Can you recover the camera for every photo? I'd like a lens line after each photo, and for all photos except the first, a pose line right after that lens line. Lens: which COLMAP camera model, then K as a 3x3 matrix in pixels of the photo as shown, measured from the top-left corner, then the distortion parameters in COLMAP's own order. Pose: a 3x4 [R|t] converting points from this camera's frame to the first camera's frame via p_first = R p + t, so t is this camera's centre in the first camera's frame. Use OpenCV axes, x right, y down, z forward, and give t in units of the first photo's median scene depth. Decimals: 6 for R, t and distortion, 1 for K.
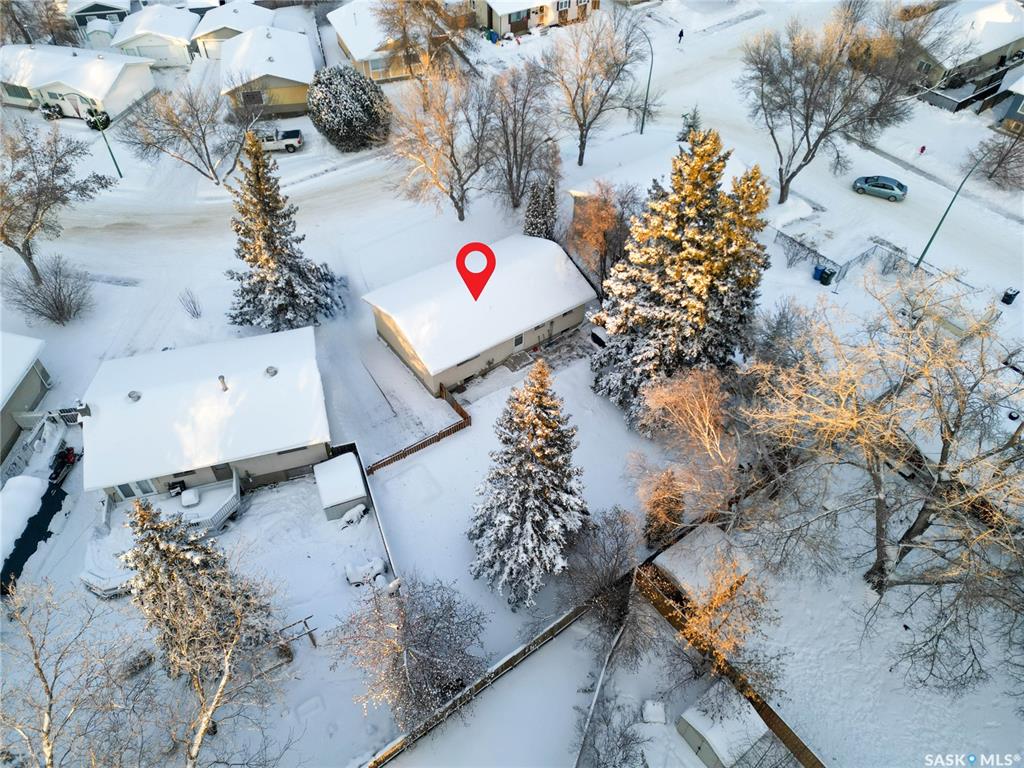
lens RADIAL K [[707.9, 0, 512.0], [0, 707.9, 384.0], [0, 0, 1]] dist [0.072640, -0.061937]
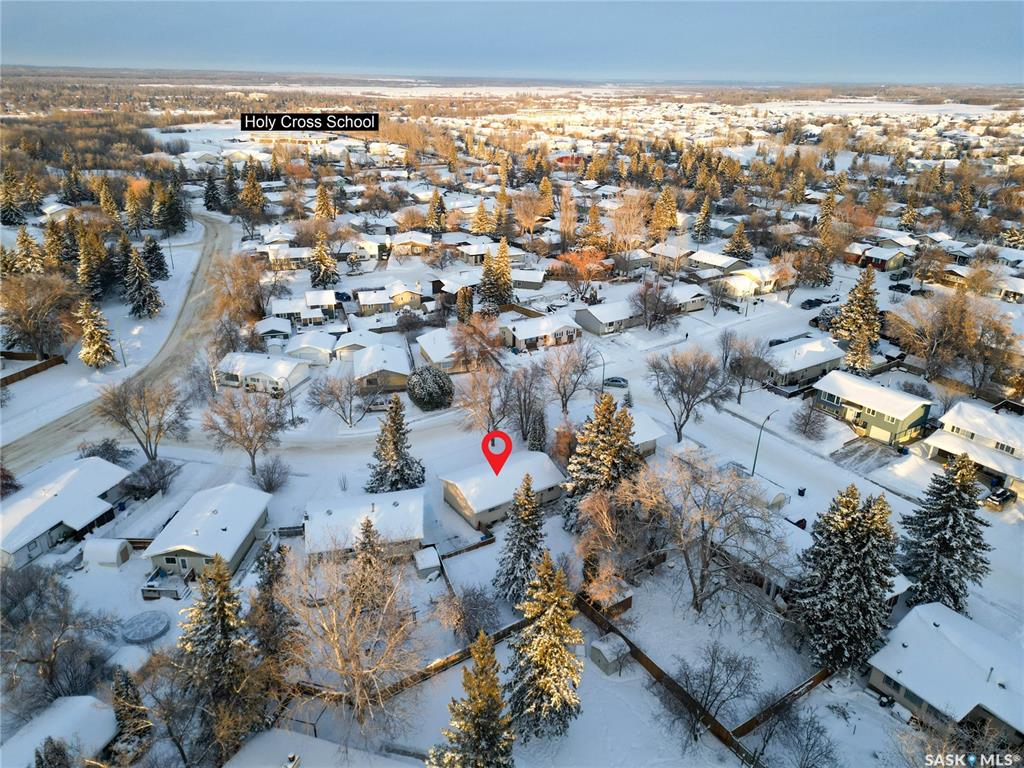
lens RADIAL K [[707.9, 0, 512.0], [0, 707.9, 384.0], [0, 0, 1]] dist [0.072640, -0.061937]
pose [[0.999249, 0.019086, -0.033713, 0.030072], [-0.030650, 0.921705, -0.386679, 0.295292], [0.023693, 0.387422, 0.921598, -0.645245]]
